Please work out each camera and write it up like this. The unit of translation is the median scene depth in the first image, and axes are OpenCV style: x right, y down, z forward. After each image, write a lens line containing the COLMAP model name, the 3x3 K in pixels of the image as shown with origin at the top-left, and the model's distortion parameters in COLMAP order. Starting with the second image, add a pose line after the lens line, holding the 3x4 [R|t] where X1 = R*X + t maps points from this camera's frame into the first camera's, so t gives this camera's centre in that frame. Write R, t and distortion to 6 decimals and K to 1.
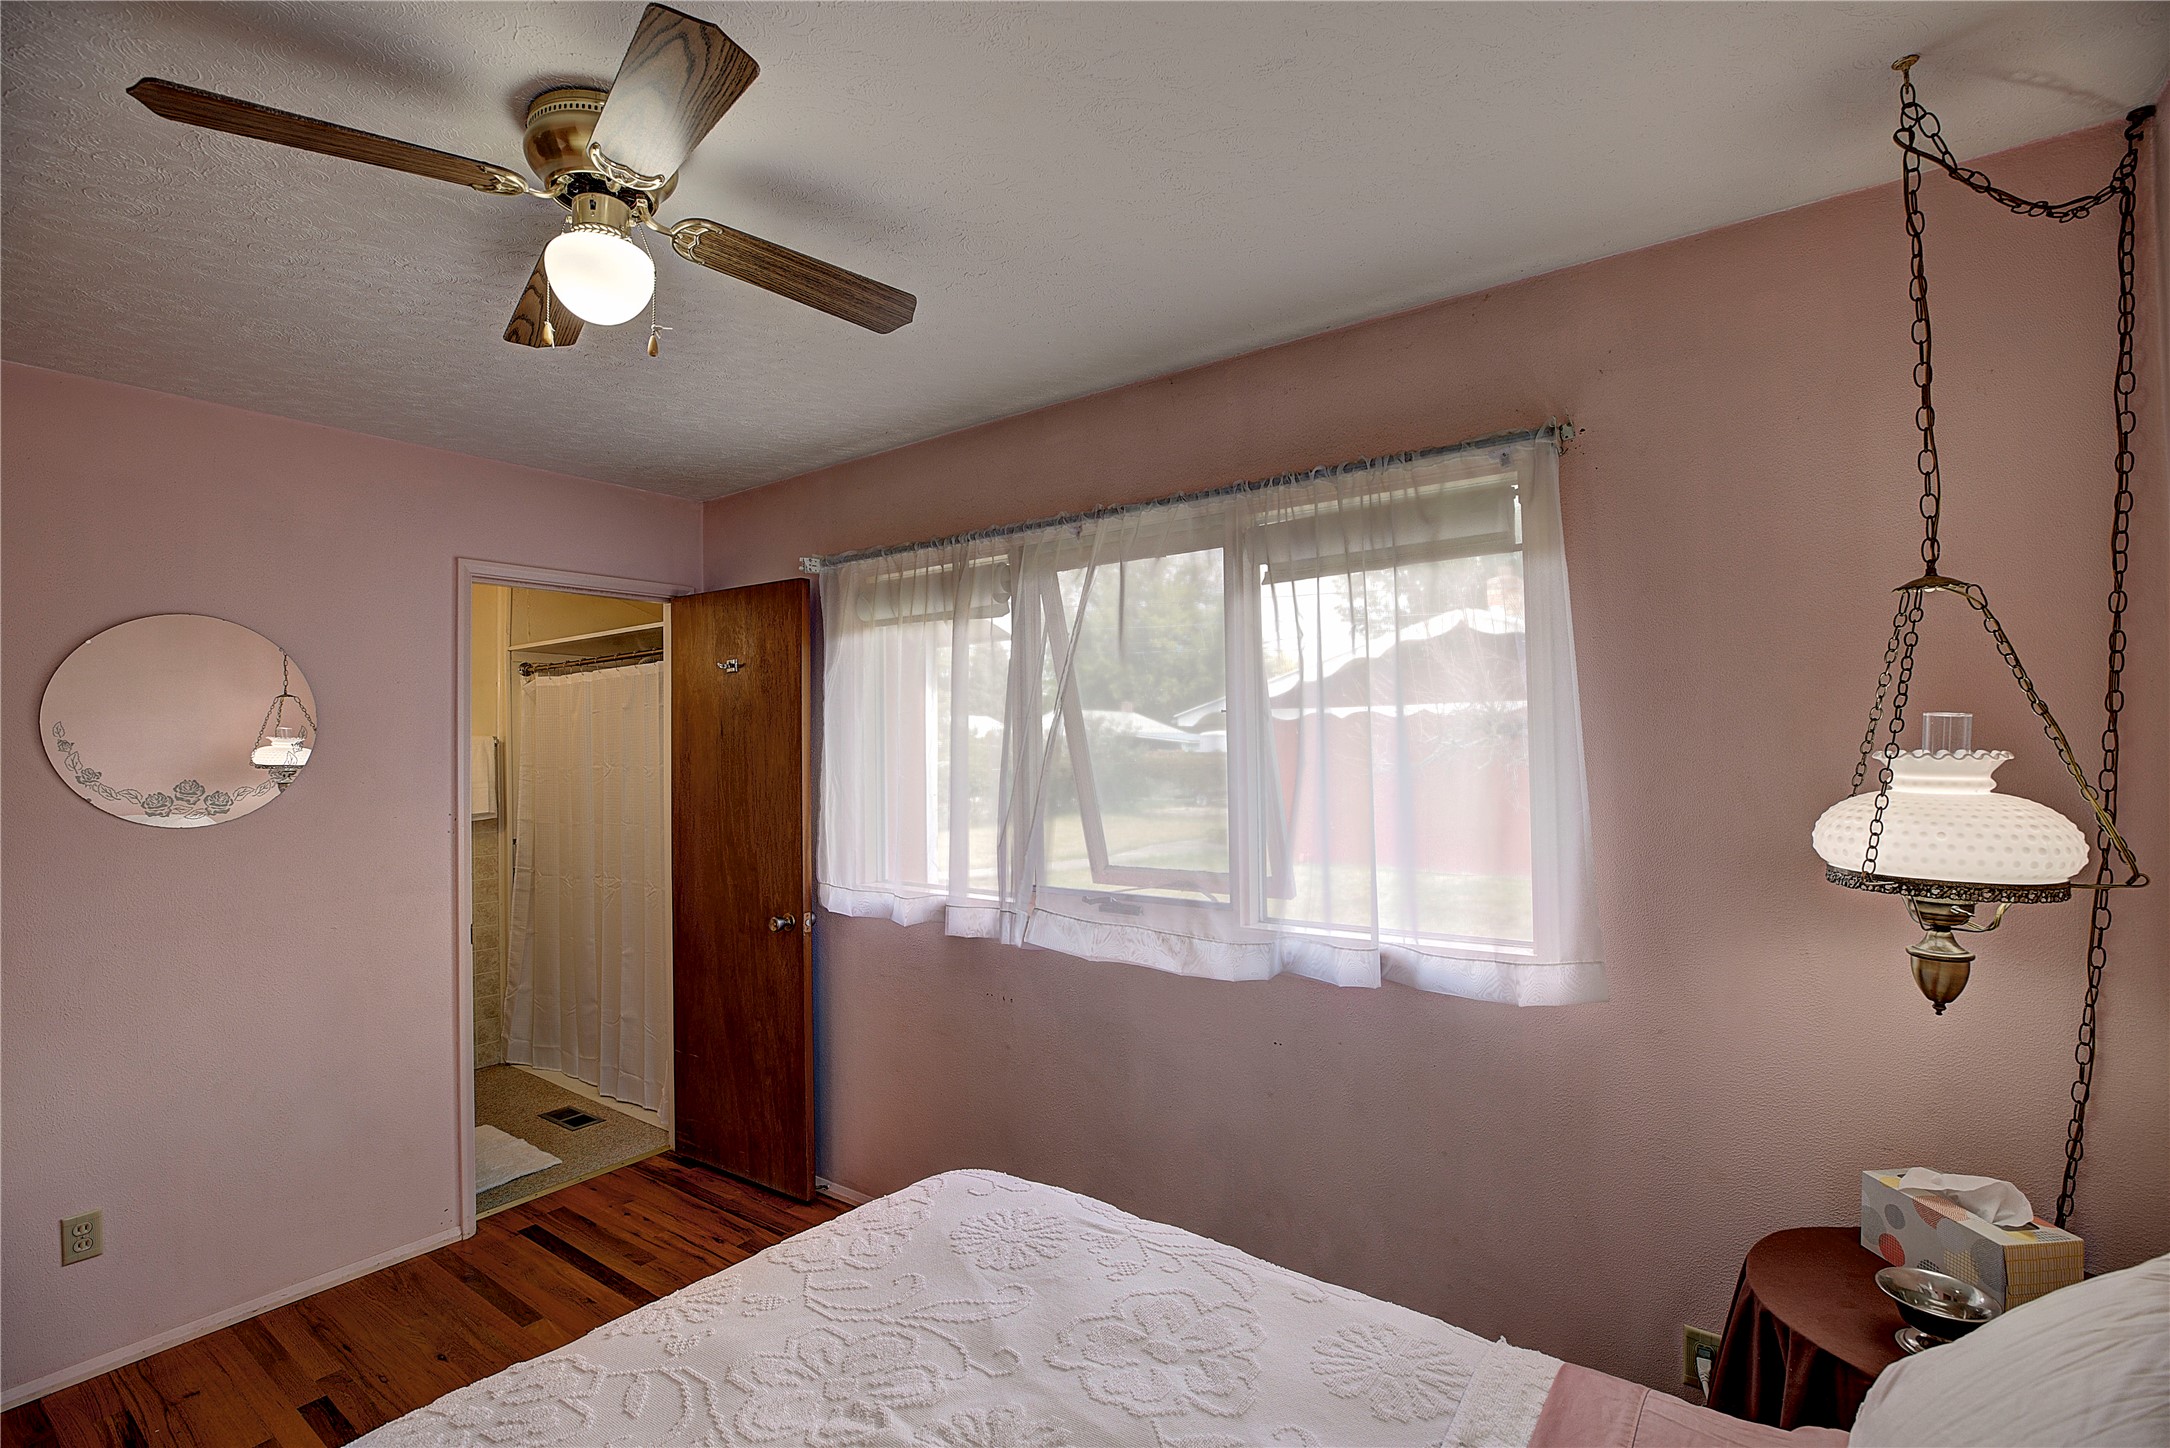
lens RADIAL K [[985.3, 0, 1078.2], [0, 985.3, 719.1], [0, 0, 1]] dist [-0.046115, 0.013610]
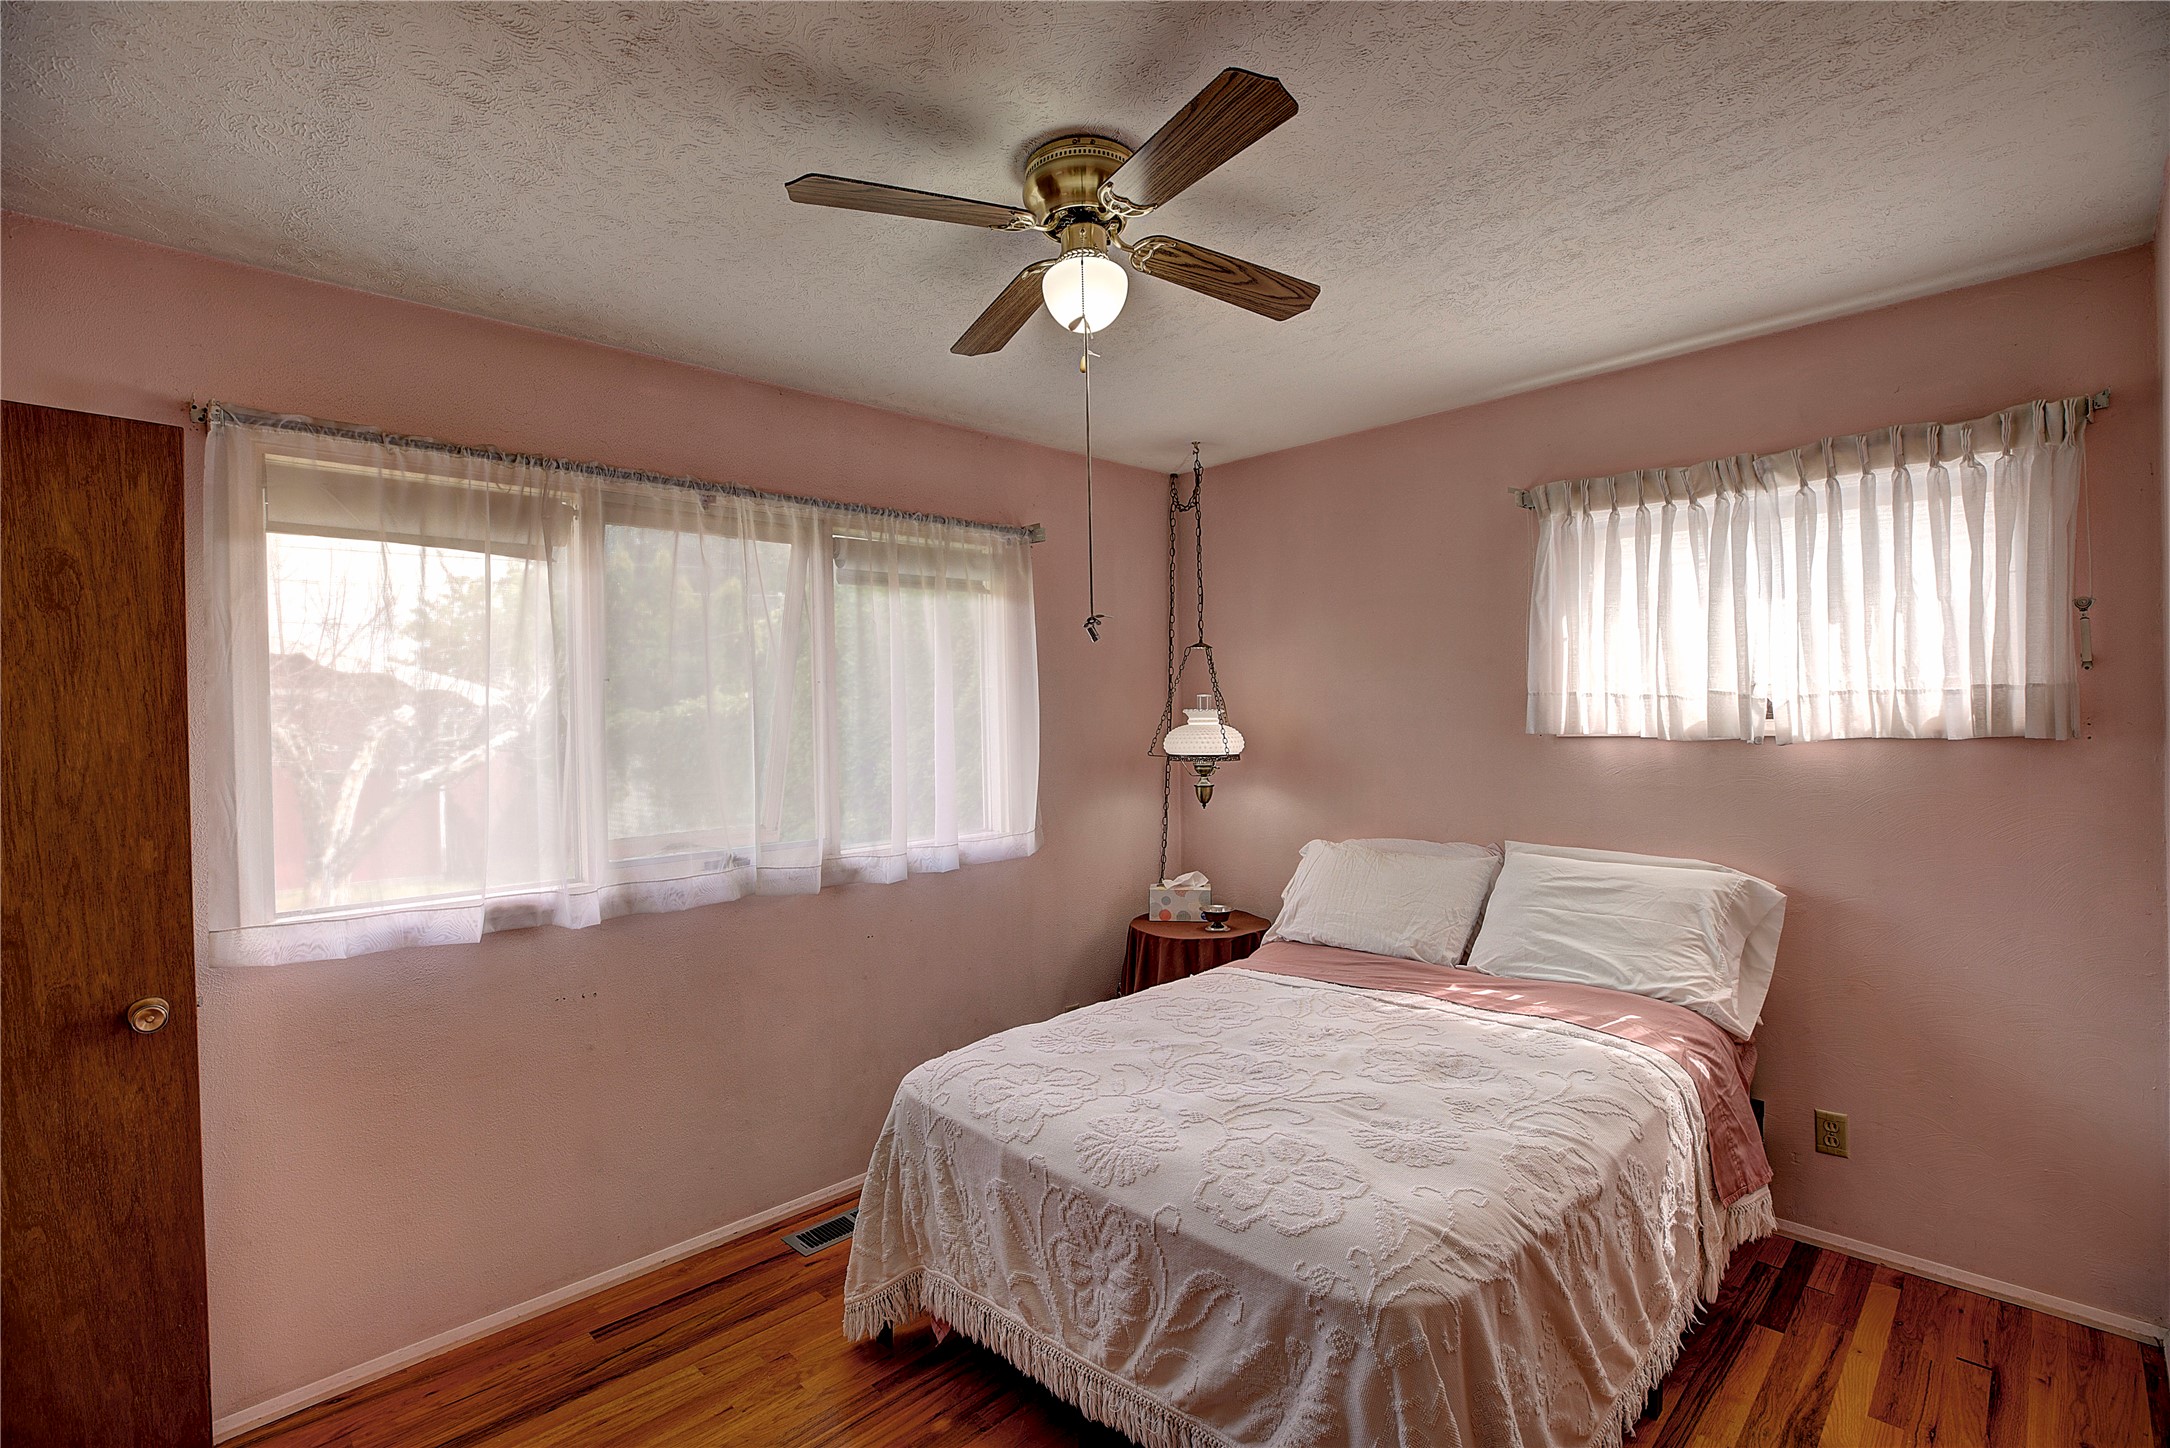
lens RADIAL K [[985.3, 0, 1078.2], [0, 985.3, 719.1], [0, 0, 1]] dist [-0.046115, 0.013610]
pose [[0.164117, 0.007671, 0.986411, -1.103235], [-0.005725, 0.999960, -0.006824, 0.049092], [-0.986424, -0.004527, 0.164154, 0.530258]]
